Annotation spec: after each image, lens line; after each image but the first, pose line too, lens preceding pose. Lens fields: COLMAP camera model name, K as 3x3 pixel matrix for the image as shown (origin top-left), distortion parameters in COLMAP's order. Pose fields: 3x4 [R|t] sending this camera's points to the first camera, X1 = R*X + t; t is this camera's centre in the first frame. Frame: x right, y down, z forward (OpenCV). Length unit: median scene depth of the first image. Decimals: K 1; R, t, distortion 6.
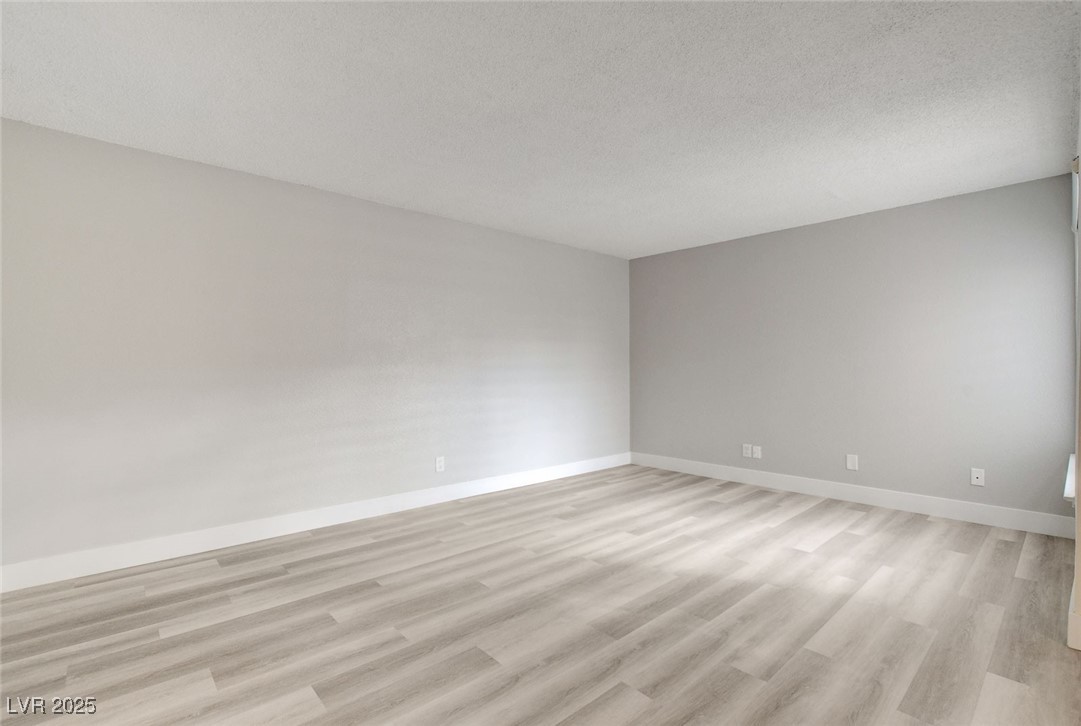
lens RADIAL K [[494.8, 0, 534.5], [0, 494.8, 362.8], [0, 0, 1]] dist [-0.020309, -0.000432]
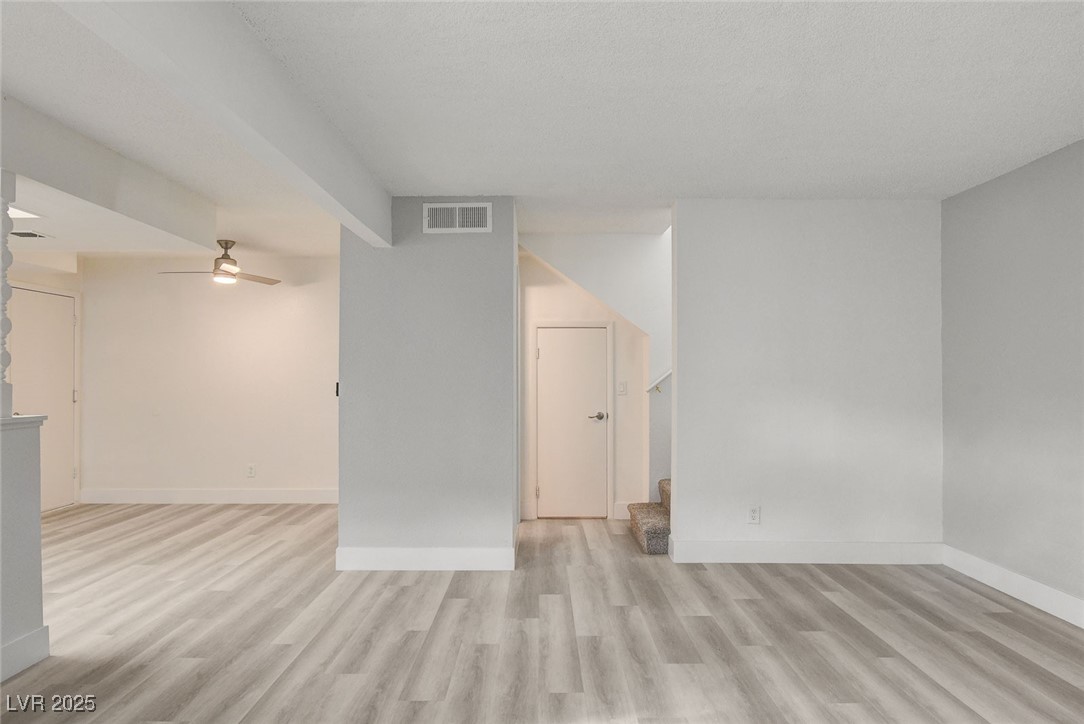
lens RADIAL K [[676.6, 0, 541.7], [0, 676.6, 369.9], [0, 0, 1]] dist [-0.023103, 0.007046]
pose [[-0.664581, -0.007873, -0.747174, 0.764573], [0.005148, 0.999873, -0.015115, -0.022291], [0.747198, -0.013892, -0.664456, 1.087836]]
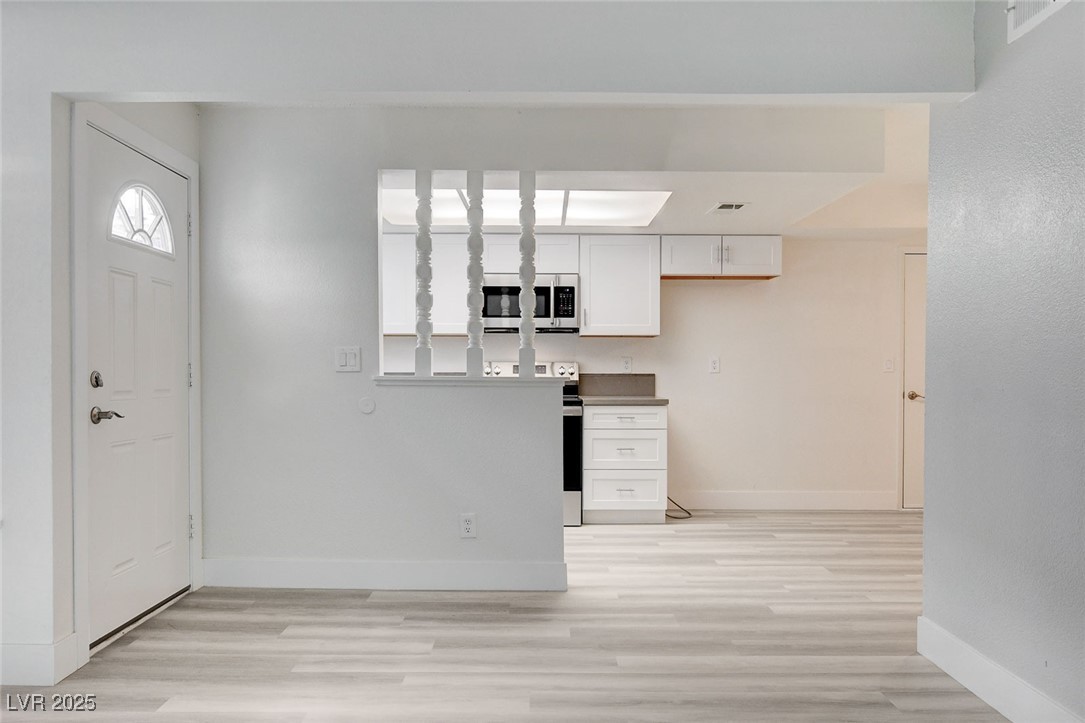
lens RADIAL K [[821.7, 0, 538.8], [0, 821.7, 378.4], [0, 0, 1]] dist [-0.030726, 0.031114]
pose [[-0.745837, -0.011736, 0.666026, -0.310852], [-0.006942, 0.999927, 0.009846, 0.014142], [-0.666093, 0.002720, -0.745864, 0.936802]]
